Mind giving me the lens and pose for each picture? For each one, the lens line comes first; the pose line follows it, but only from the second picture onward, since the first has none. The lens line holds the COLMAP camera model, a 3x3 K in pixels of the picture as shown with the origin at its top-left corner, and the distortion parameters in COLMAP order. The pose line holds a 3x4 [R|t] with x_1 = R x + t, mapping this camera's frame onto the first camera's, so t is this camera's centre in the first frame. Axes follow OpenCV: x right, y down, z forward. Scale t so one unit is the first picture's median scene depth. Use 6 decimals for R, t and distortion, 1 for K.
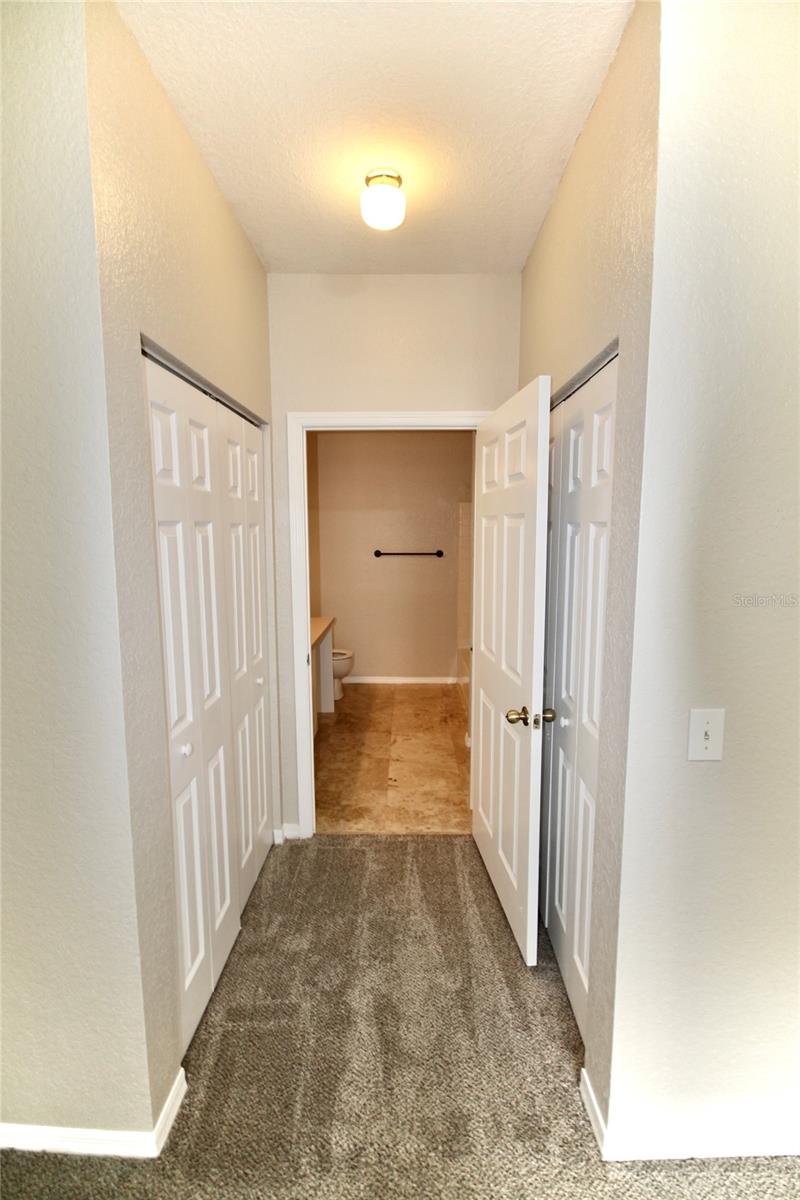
lens RADIAL K [[553.7, 0, 408.9], [0, 553.7, 600.4], [0, 0, 1]] dist [0.023971, -0.018021]
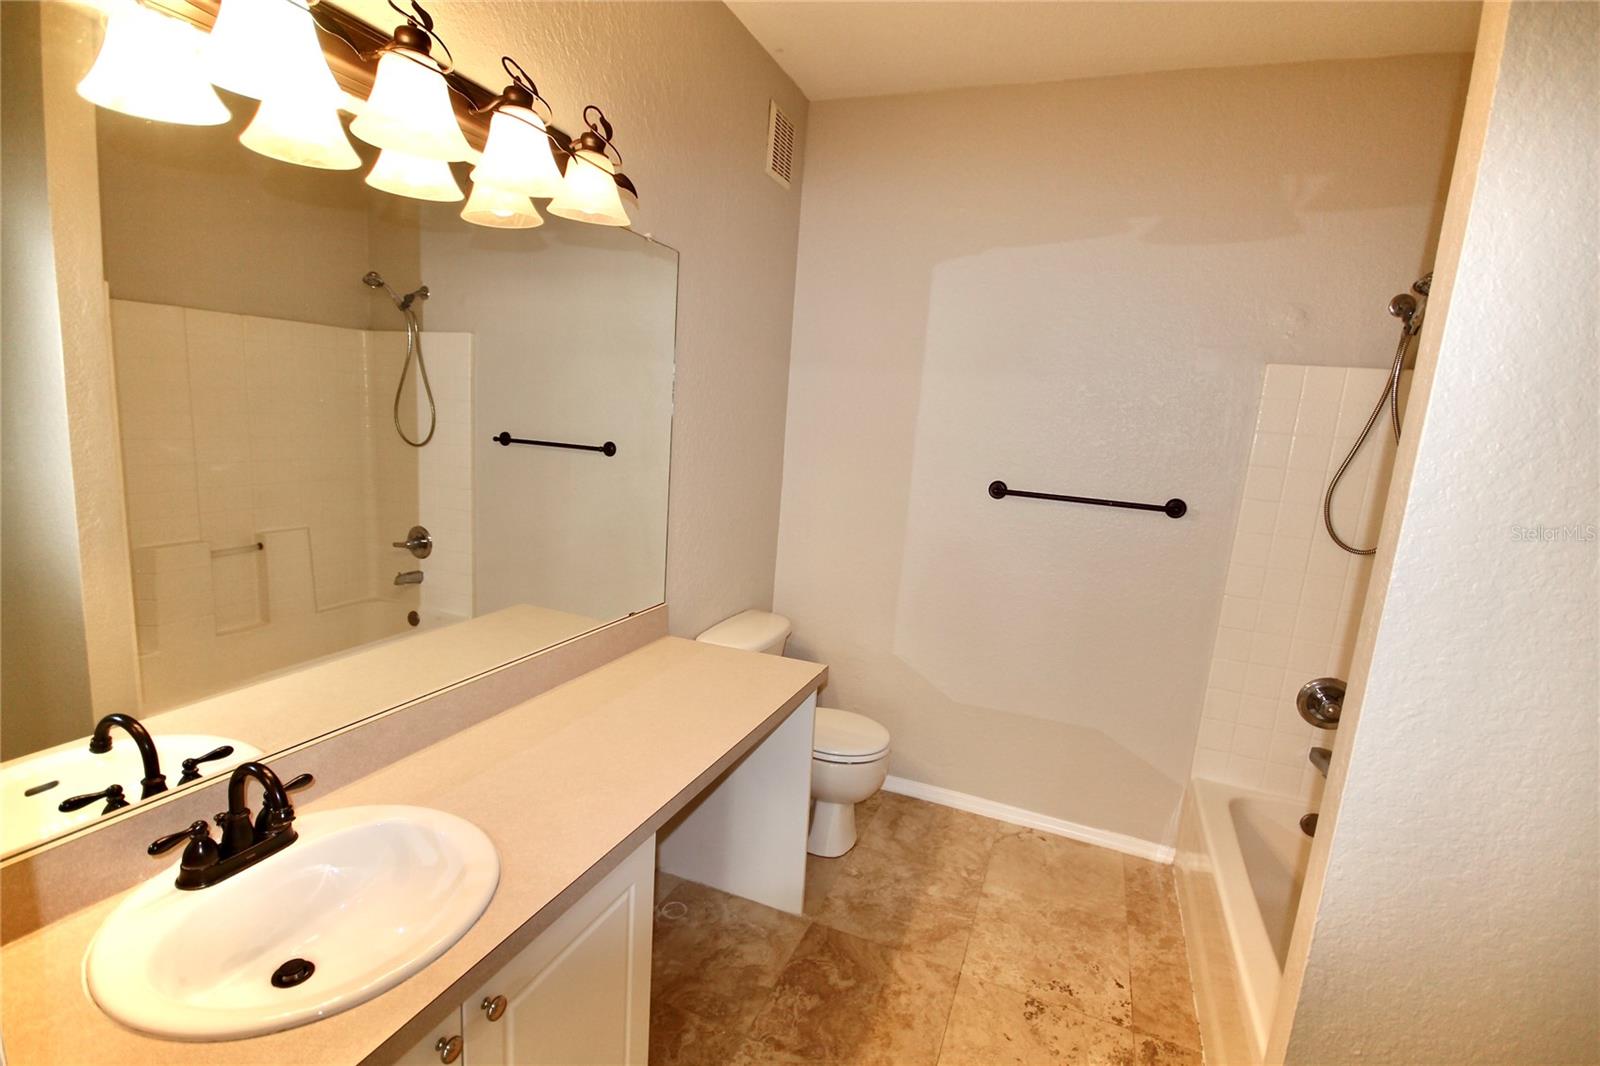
lens RADIAL K [[738.2, 0, 810.6], [0, 738.2, 550.4], [0, 0, 1]] dist [0.023971, -0.018021]
pose [[0.927459, 0.133249, -0.349377, 0.010576], [-0.118874, 0.990948, 0.062374, -0.076859], [0.354526, -0.016318, 0.934904, 0.611047]]
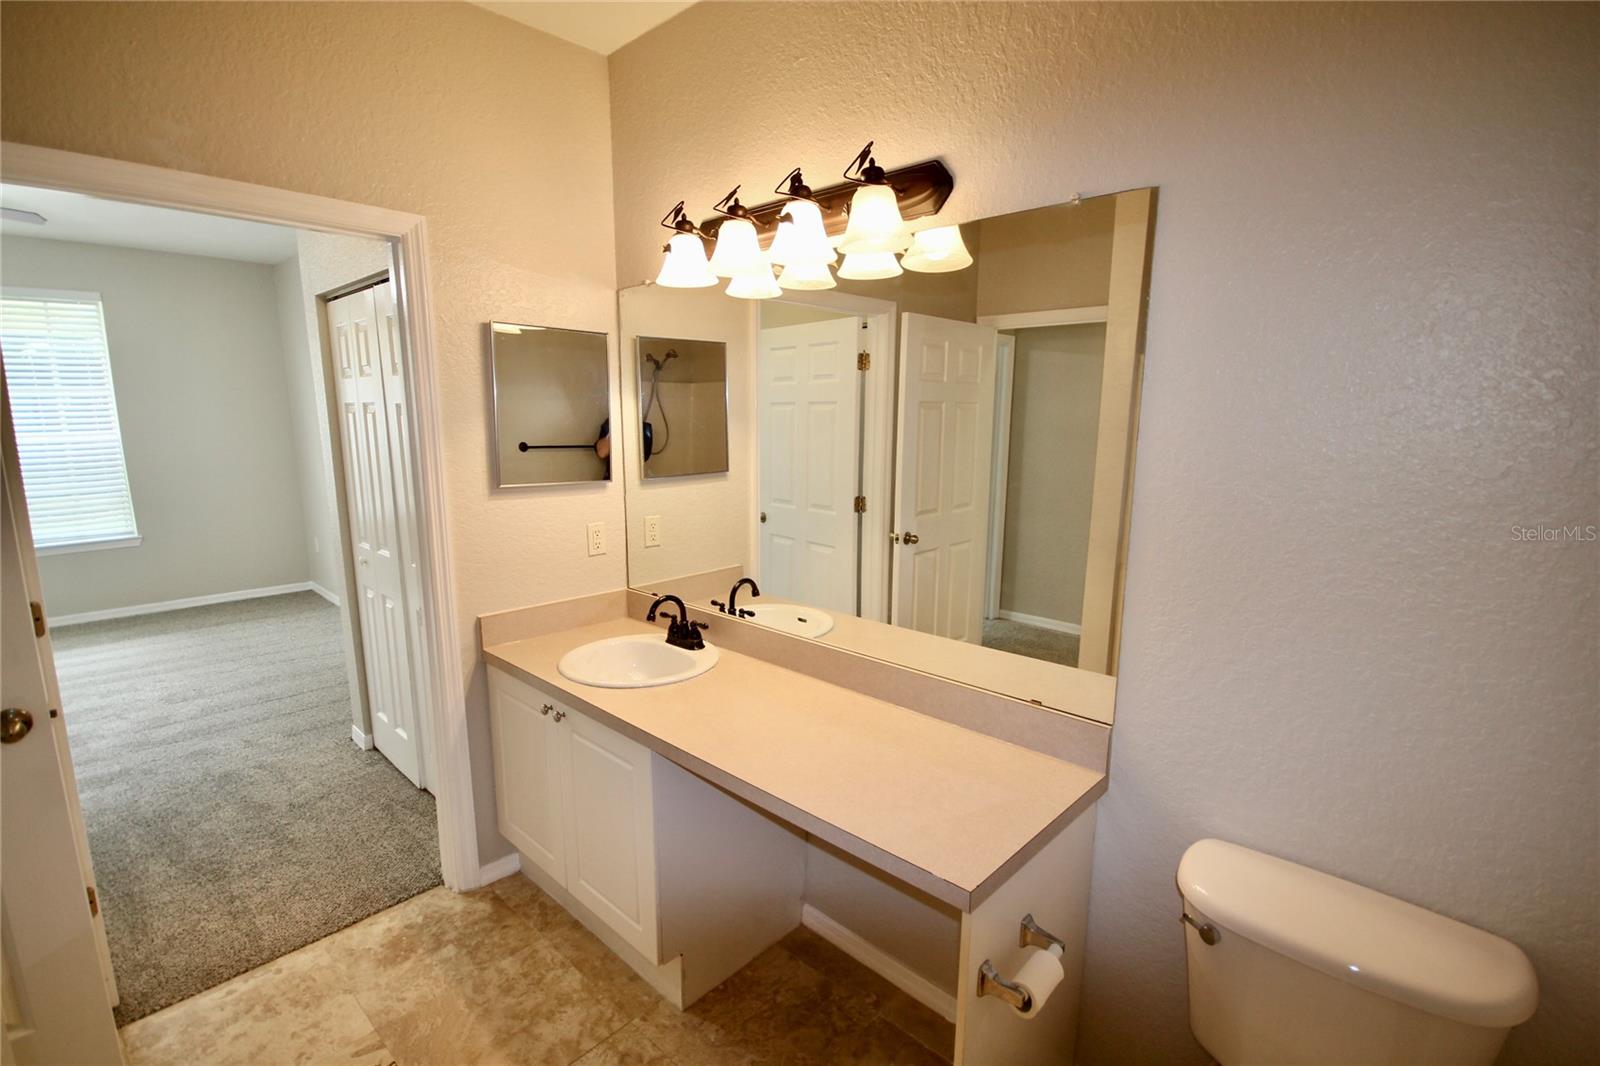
lens RADIAL K [[738.2, 0, 810.6], [0, 738.2, 550.4], [0, 0, 1]] dist [0.023971, -0.018021]
pose [[-0.684495, 0.126039, -0.718039, 0.076261], [-0.101157, 0.958992, 0.264766, -0.154876], [0.721965, 0.253866, -0.643676, 1.197421]]
